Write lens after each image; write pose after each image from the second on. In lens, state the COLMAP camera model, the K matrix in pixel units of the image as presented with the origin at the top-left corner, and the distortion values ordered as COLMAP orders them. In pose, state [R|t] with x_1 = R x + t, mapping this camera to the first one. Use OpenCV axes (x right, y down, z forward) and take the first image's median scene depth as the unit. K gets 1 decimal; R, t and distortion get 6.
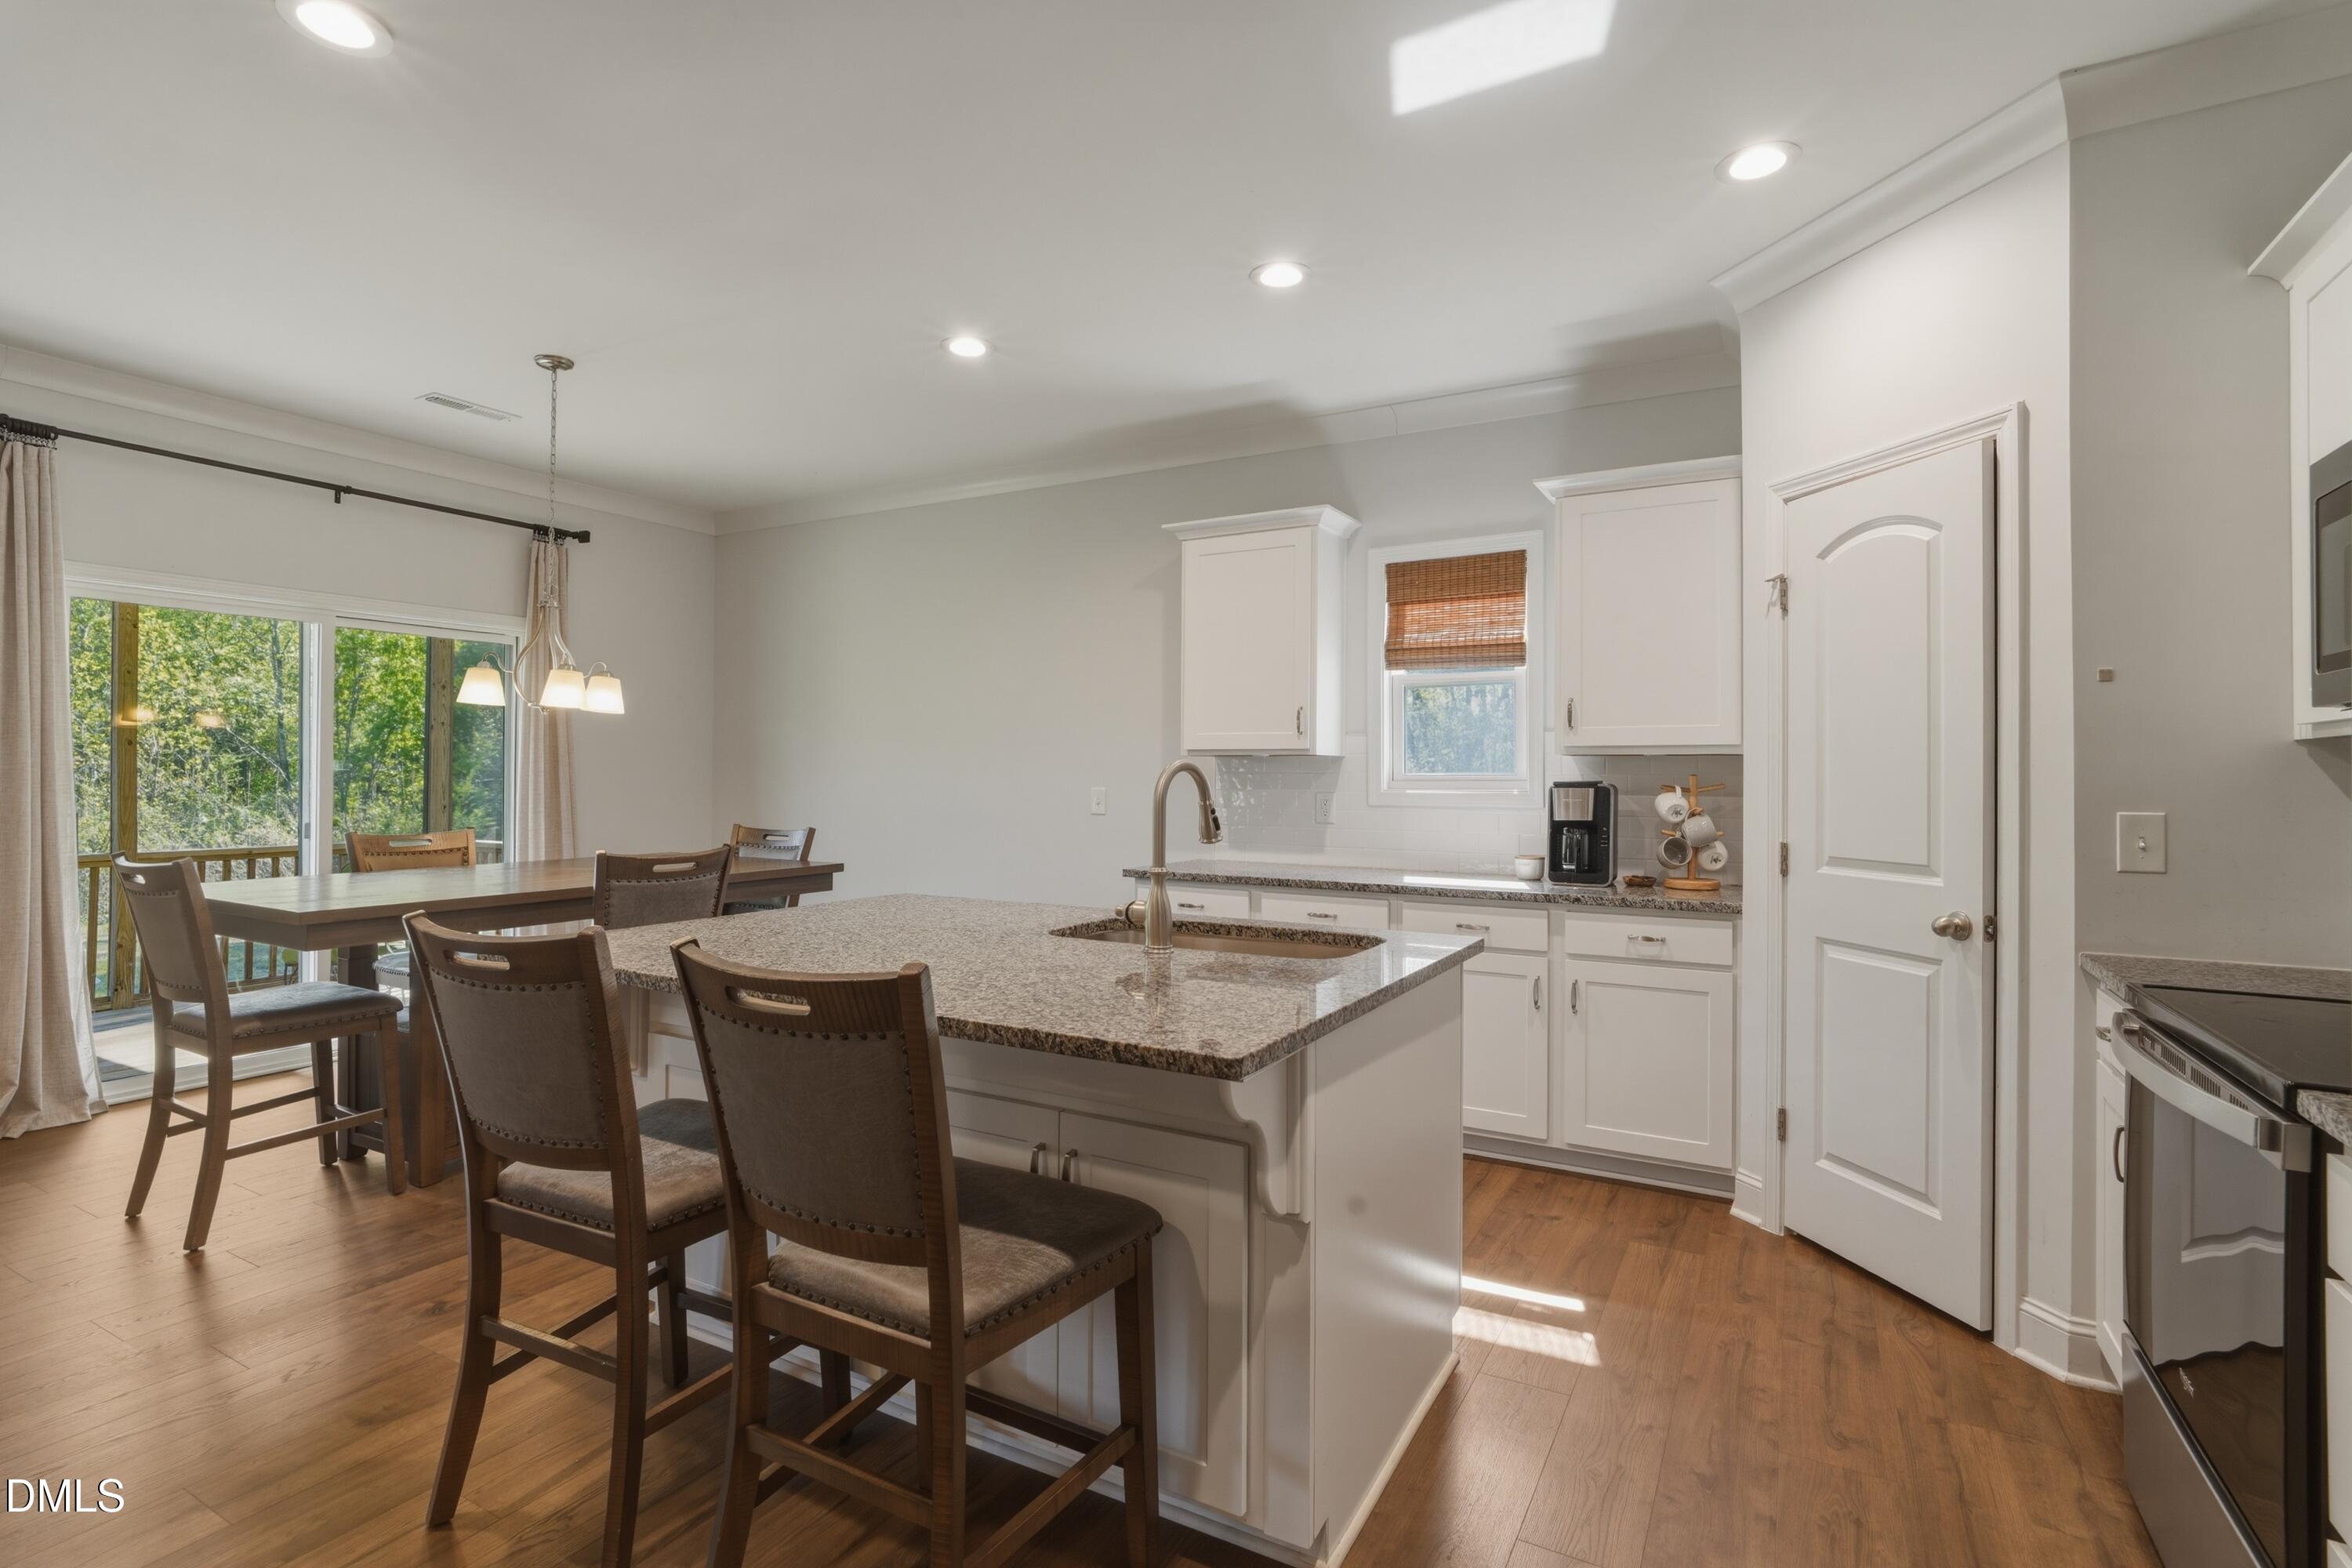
lens RADIAL K [[1100.9, 0, 1174.6], [0, 1100.9, 775.5], [0, 0, 1]] dist [-0.017539, 0.008027]
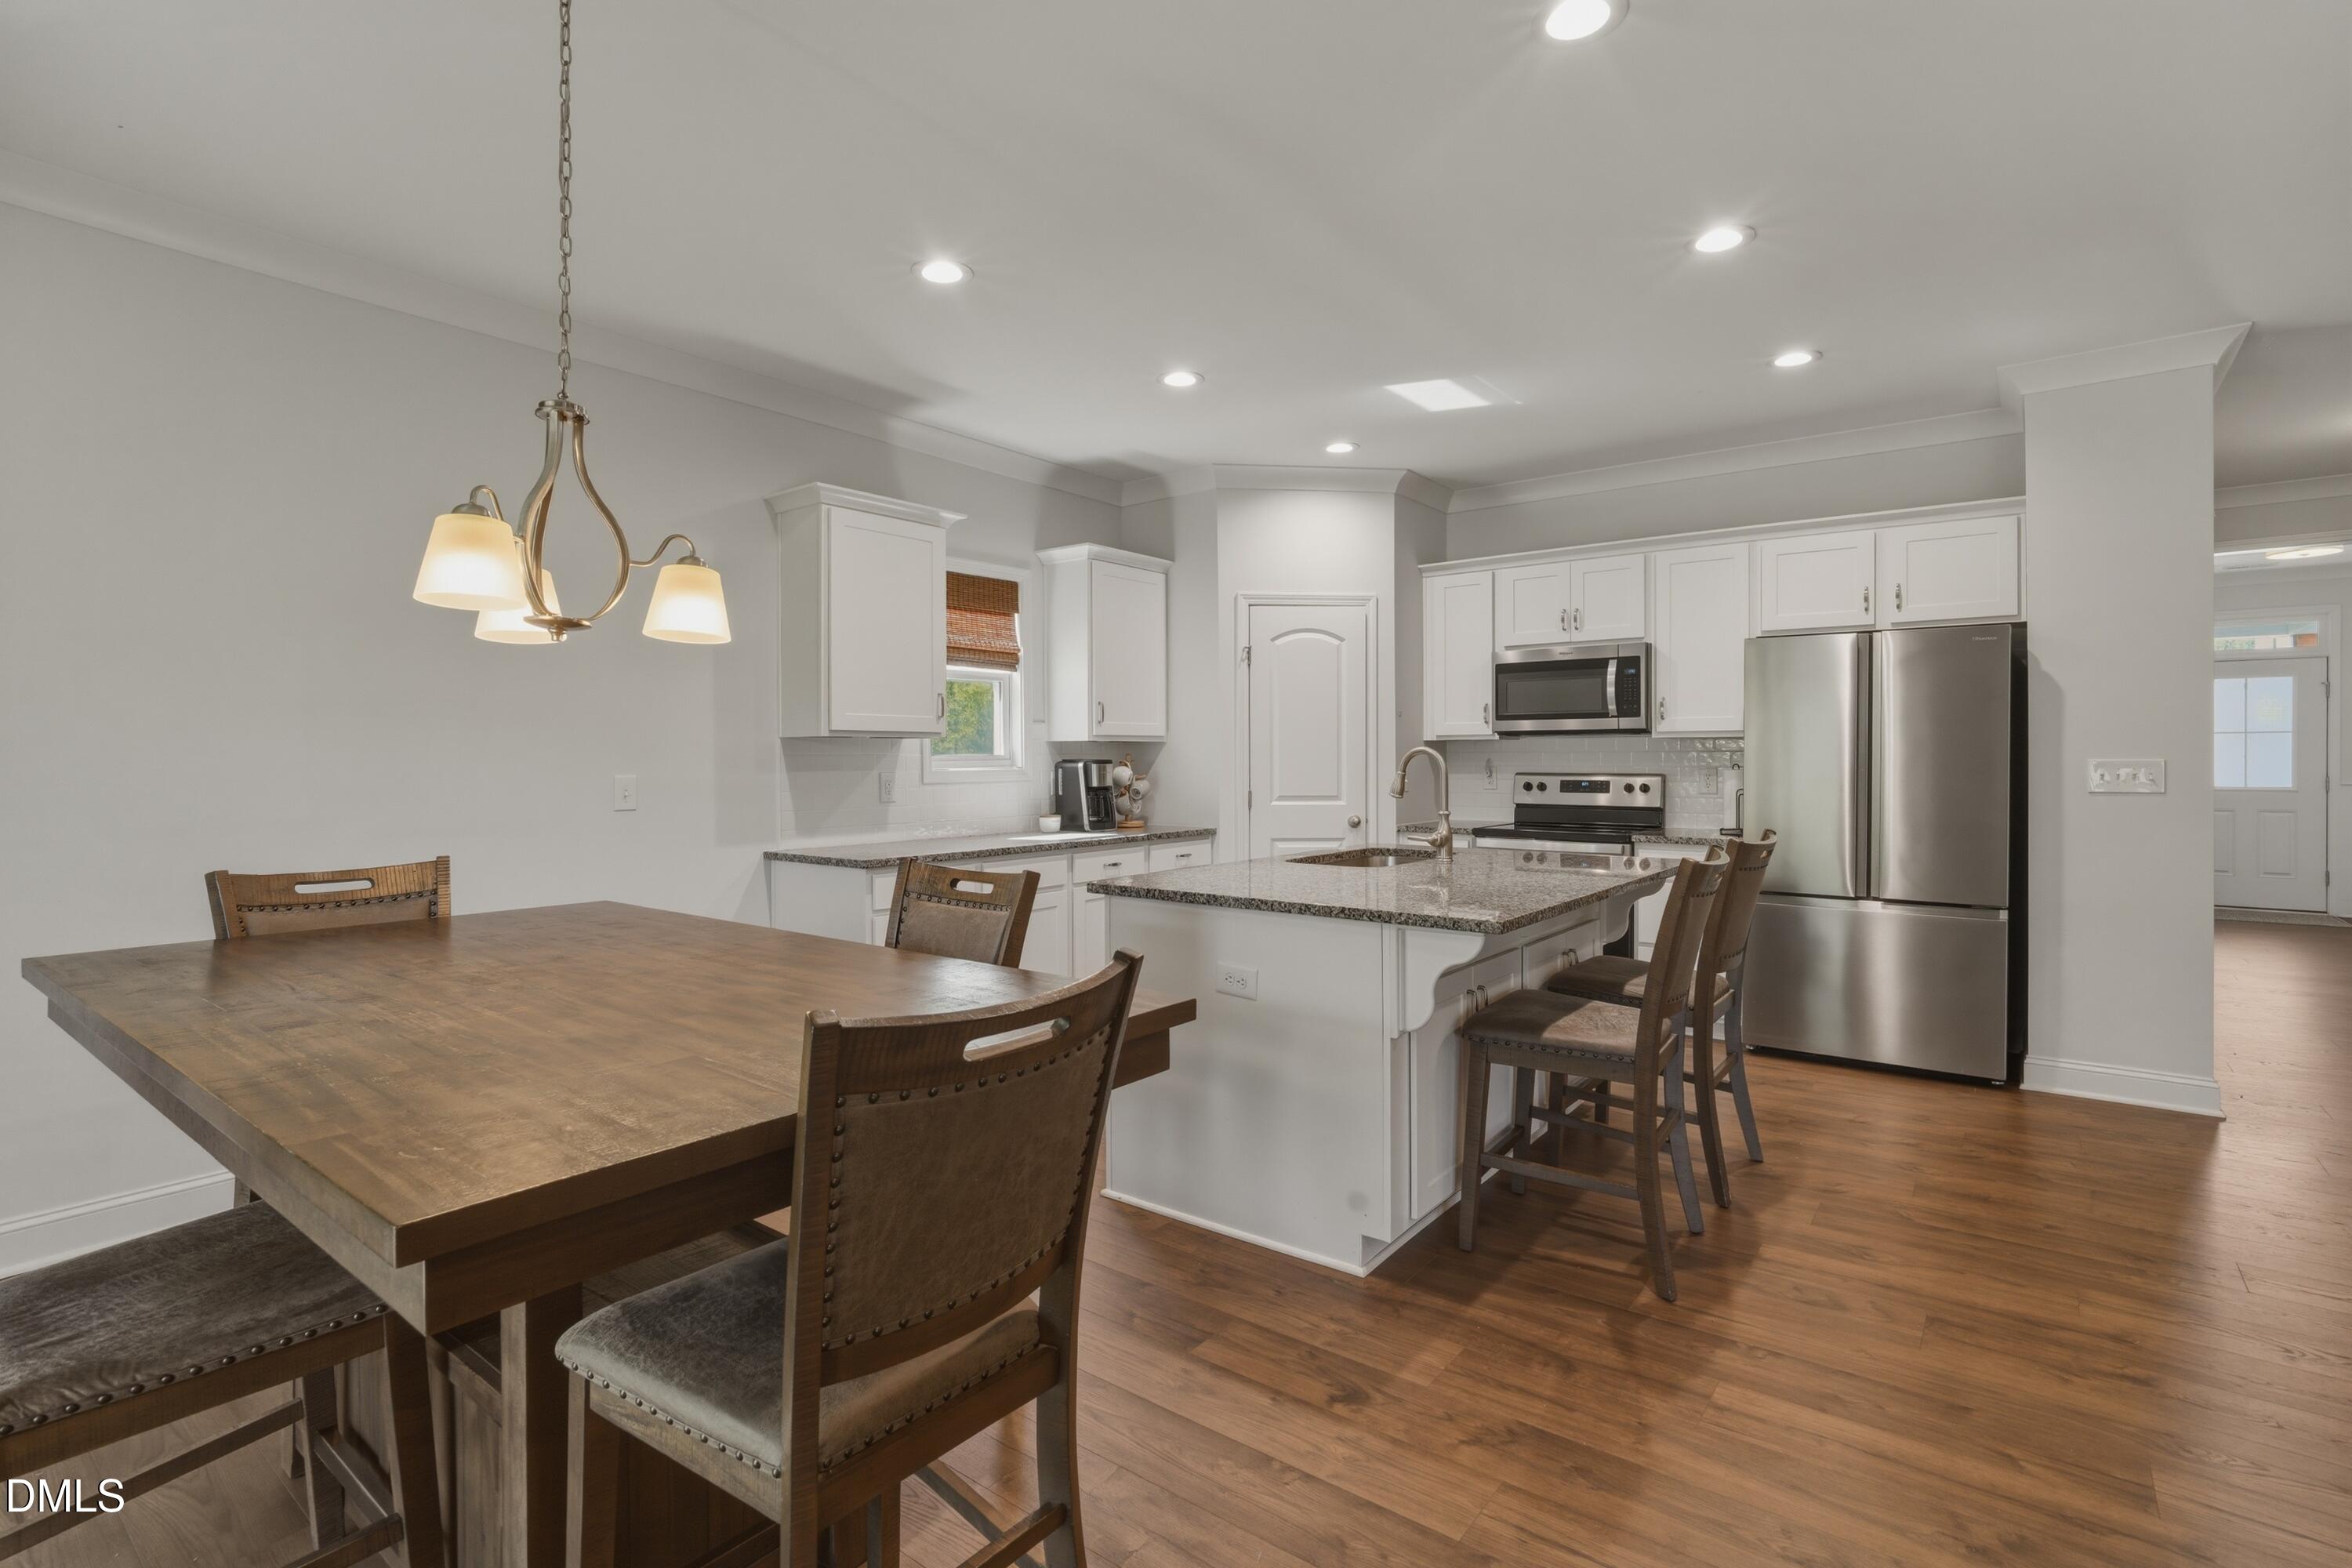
lens RADIAL K [[1100.9, 0, 1176.4], [0, 1100.9, 771.3], [0, 0, 1]] dist [-0.017539, 0.008027]
pose [[0.132835, -0.012345, 0.991061, -0.943734], [0.009045, 0.999896, 0.011243, 0.005211], [-0.991097, 0.007471, 0.132932, 0.636406]]
